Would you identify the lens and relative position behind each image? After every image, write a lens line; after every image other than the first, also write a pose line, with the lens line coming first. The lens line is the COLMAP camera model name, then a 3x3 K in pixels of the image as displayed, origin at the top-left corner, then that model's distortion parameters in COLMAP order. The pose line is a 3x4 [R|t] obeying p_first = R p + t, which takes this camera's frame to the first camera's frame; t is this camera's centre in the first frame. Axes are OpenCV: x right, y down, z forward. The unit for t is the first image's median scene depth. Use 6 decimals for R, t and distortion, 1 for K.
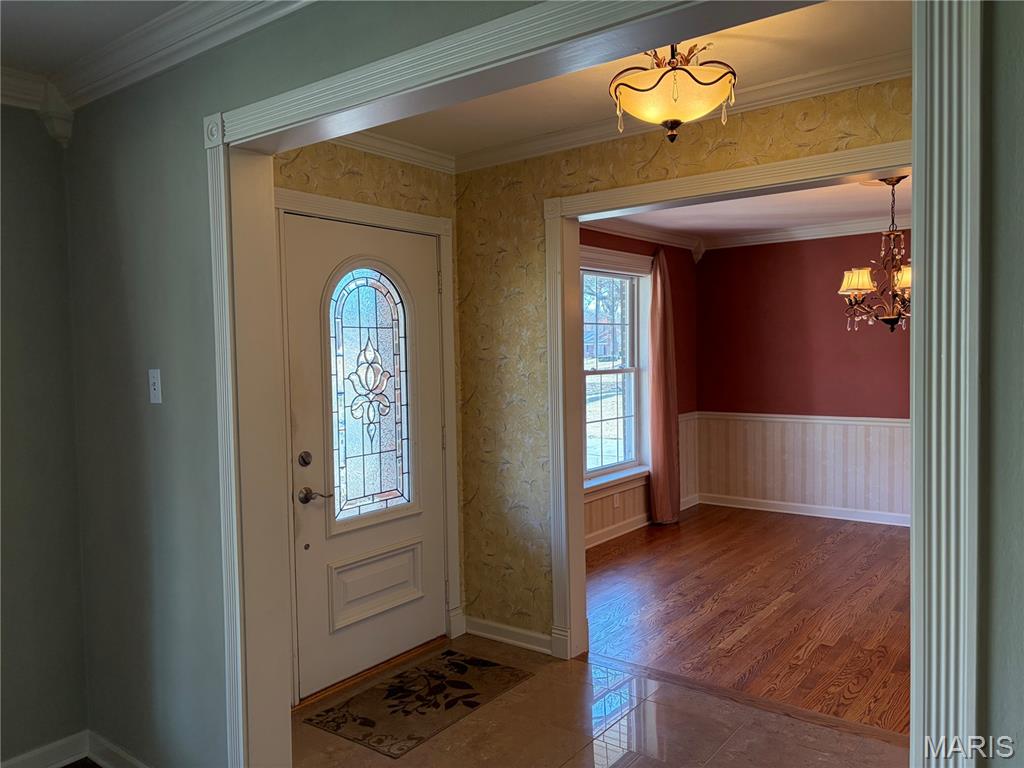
lens RADIAL K [[772.6, 0, 511.7], [0, 772.6, 389.8], [0, 0, 1]] dist [0.081606, -0.089466]
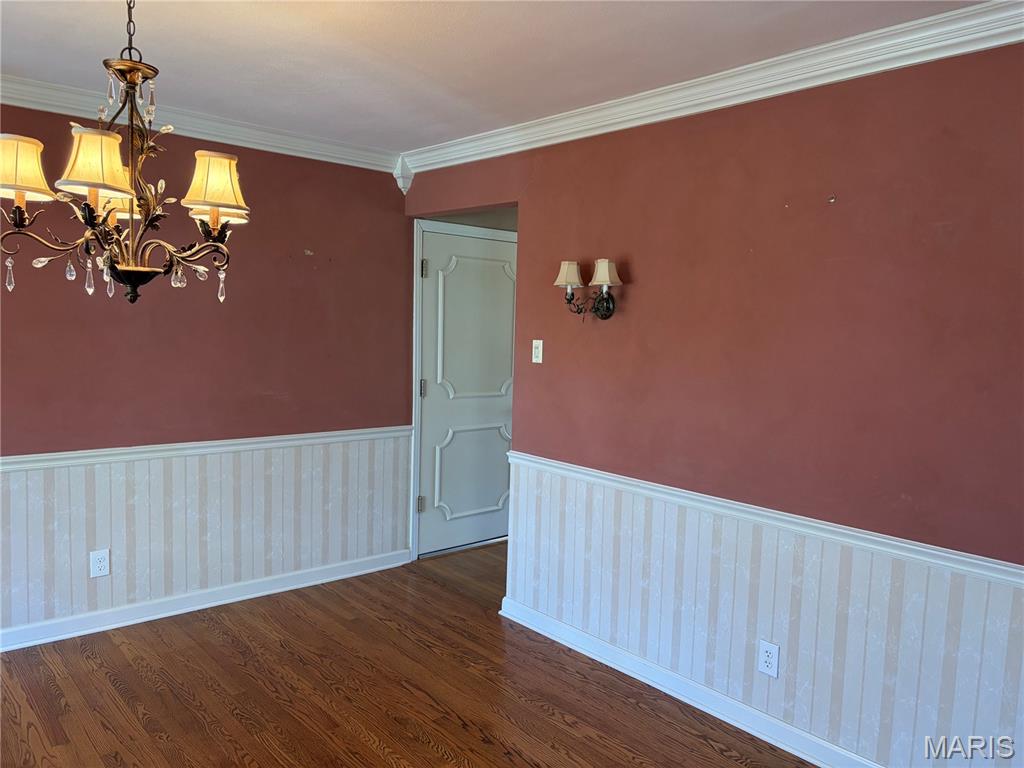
lens RADIAL K [[772.6, 0, 511.7], [0, 772.6, 389.8], [0, 0, 1]] dist [0.081606, -0.089466]
pose [[0.208581, -0.058808, 0.976236, 0.106495], [0.015420, 0.998264, 0.056841, -0.047705], [-0.977884, 0.003198, 0.209125, 0.716196]]
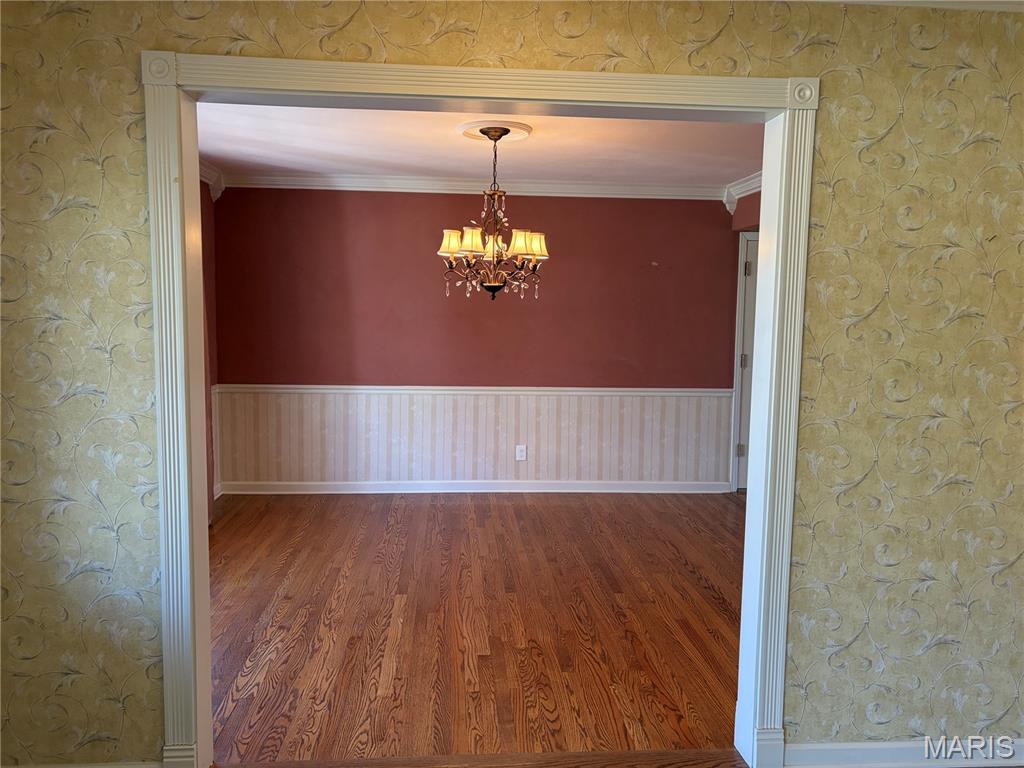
lens RADIAL K [[772.6, 0, 511.7], [0, 772.6, 389.8], [0, 0, 1]] dist [0.081606, -0.089466]
pose [[0.747914, -0.038072, 0.662703, -0.122199], [0.002892, 0.998531, 0.054100, -0.016016], [-0.663790, -0.038546, 0.746926, 0.287628]]
